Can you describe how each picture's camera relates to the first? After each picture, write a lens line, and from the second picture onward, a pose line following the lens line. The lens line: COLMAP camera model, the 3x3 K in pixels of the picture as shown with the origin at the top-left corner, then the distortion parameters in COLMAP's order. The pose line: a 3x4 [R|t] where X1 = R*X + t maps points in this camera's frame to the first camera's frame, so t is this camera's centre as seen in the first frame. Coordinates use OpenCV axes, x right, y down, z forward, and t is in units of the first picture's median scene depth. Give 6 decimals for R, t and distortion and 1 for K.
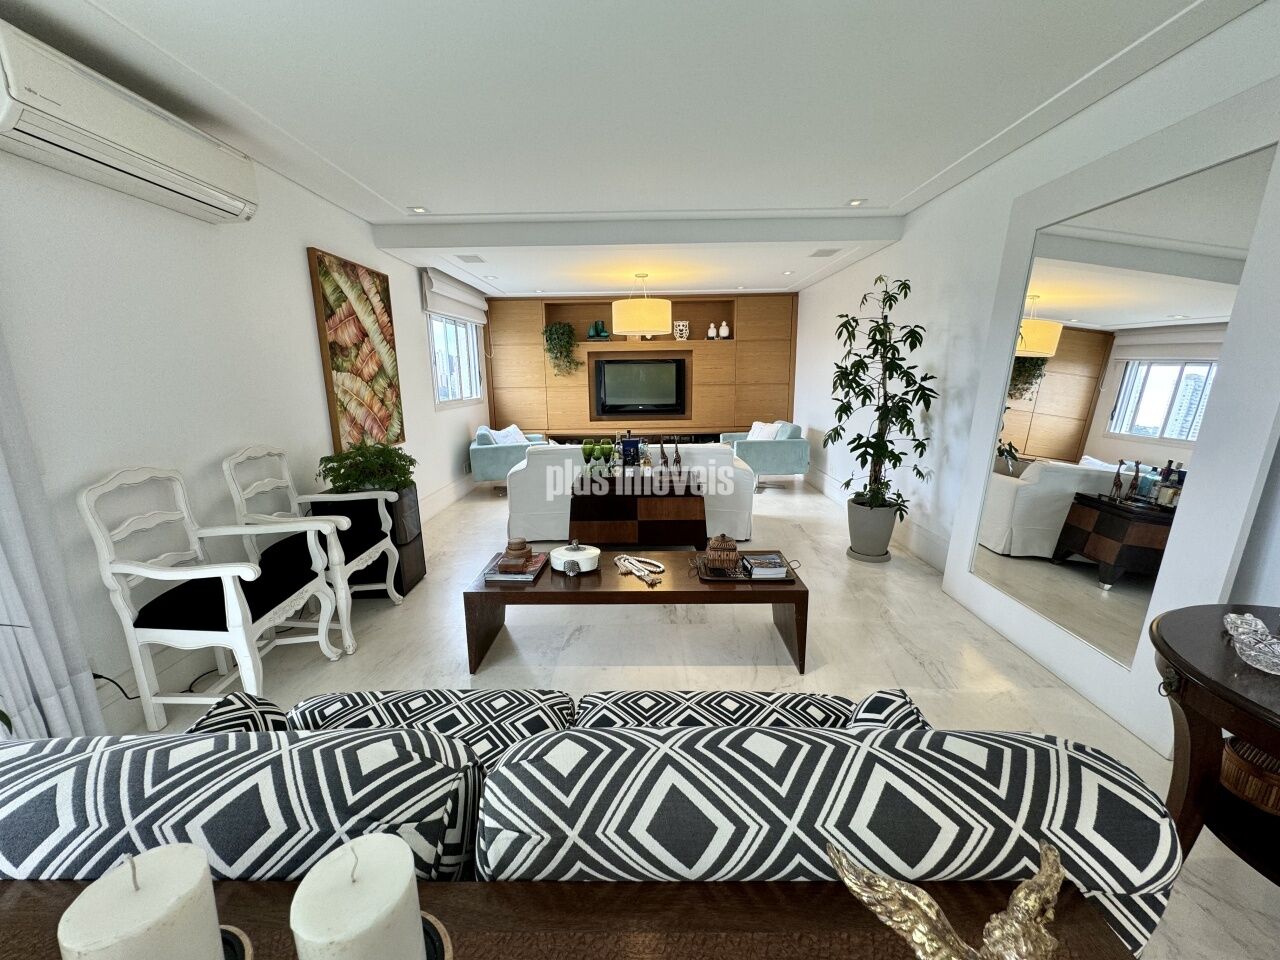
lens RADIAL K [[508.9, 0, 639.7], [0, 508.9, 478.9], [0, 0, 1]] dist [-0.002709, -0.000085]
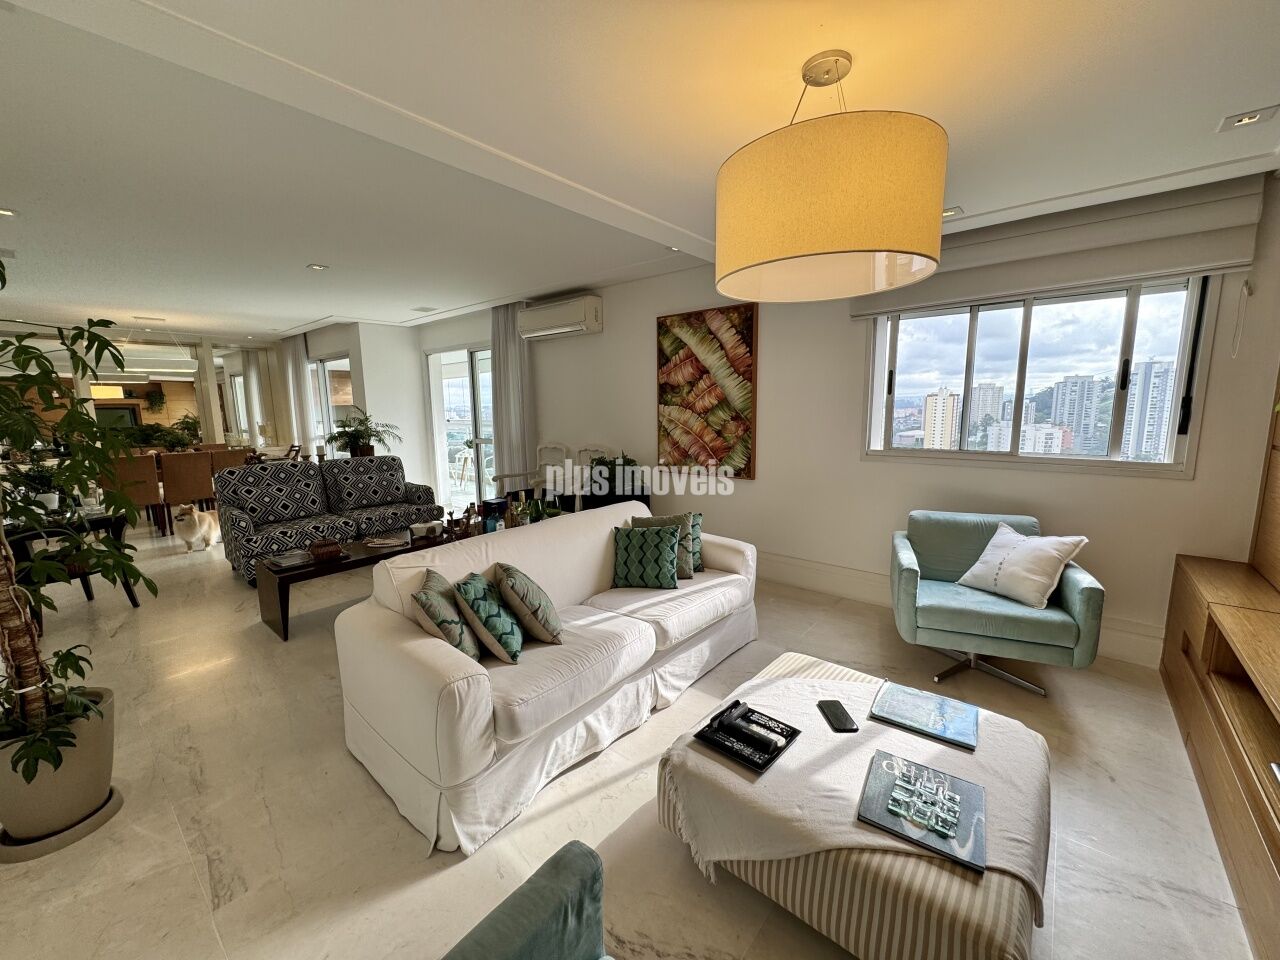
lens RADIAL K [[508.9, 0, 639.7], [0, 508.9, 478.9], [0, 0, 1]] dist [-0.002709, -0.000085]
pose [[-0.636297, 0.136675, -0.759240, 0.424346], [-0.134804, 0.949340, 0.283871, -0.355687], [0.759575, 0.282974, -0.585638, 1.597991]]
